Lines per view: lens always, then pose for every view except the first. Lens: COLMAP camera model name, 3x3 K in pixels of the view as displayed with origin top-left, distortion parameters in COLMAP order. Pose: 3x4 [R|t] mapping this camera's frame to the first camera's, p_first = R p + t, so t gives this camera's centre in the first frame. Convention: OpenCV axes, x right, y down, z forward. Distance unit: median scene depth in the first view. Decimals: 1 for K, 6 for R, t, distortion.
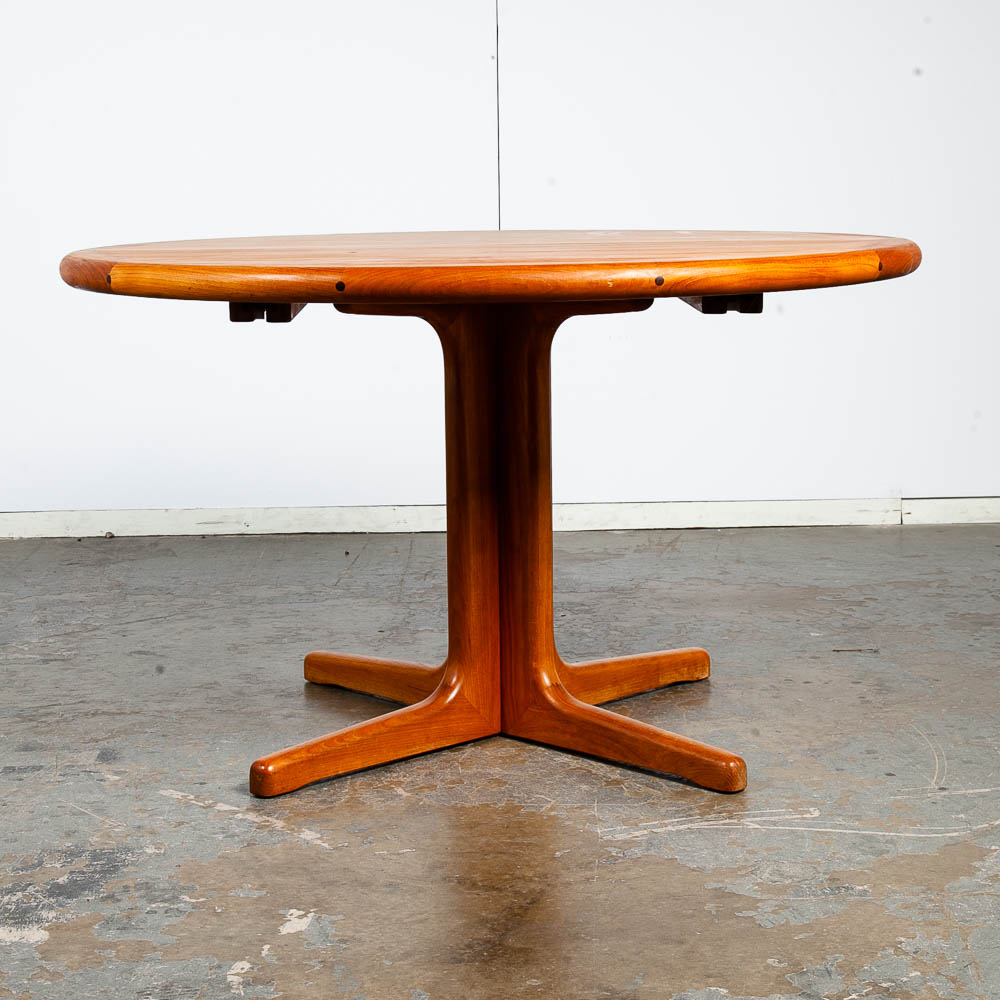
lens RADIAL K [[1930.3, 0, 514.2], [0, 1930.3, 534.8], [0, 0, 1]] dist [0.100060, 0.000000]
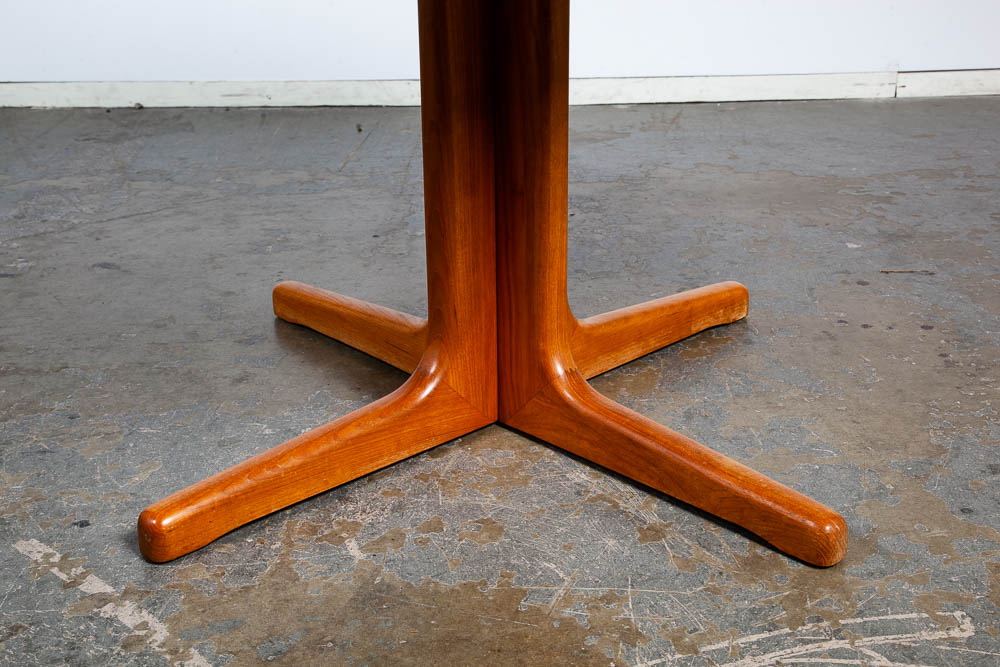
lens RADIAL K [[1253.9, 0, 498.2], [0, 1253.9, 315.0], [0, 0, 1]] dist [0.114695, 0.000000]
pose [[0.999740, 0.007389, -0.021569, 0.003946], [-0.003048, 0.980856, 0.194711, -0.040187], [0.022594, -0.194595, 0.980623, 0.527275]]
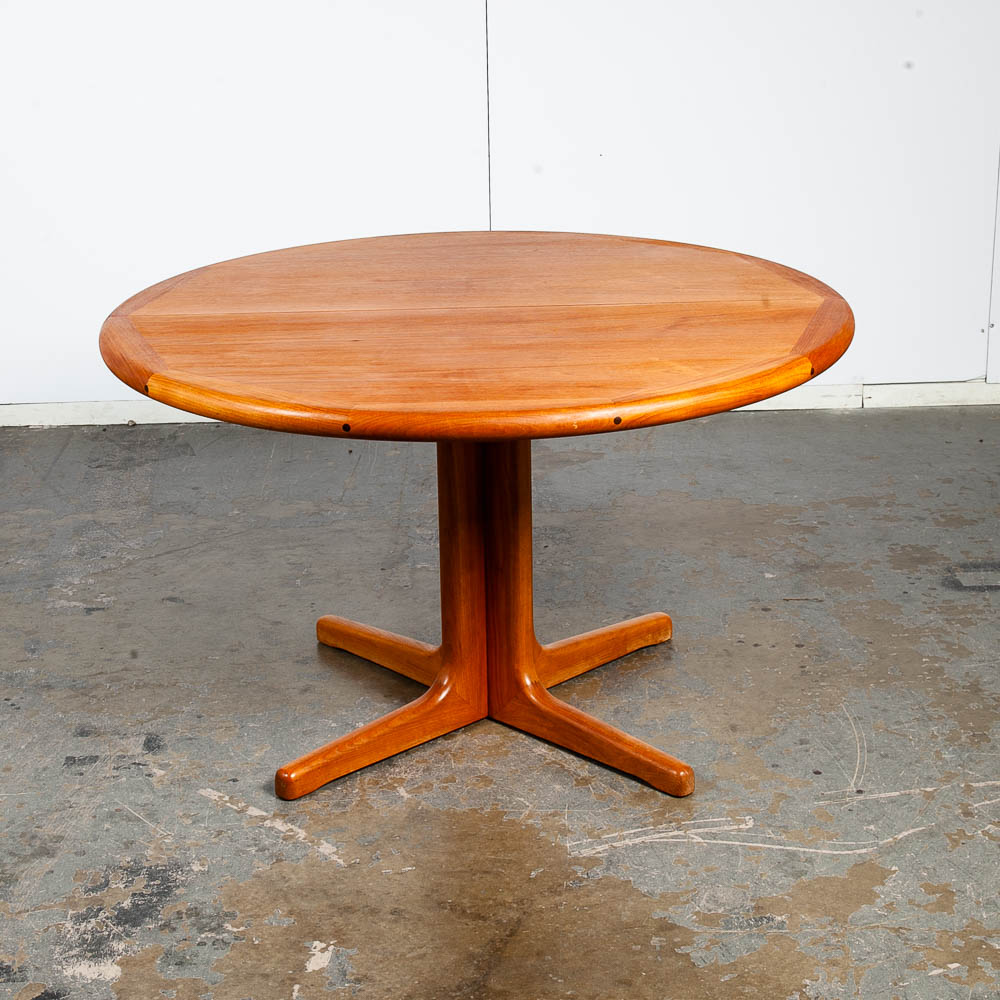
lens RADIAL K [[1930.3, 0, 496.5], [0, 1930.3, 504.4], [0, 0, 1]] dist [0.100060, 0.000000]
pose [[0.999953, -0.003223, -0.009180, 0.009710], [0.004616, 0.987755, 0.155946, -0.212364], [0.008565, -0.155981, 0.987723, -0.134392]]
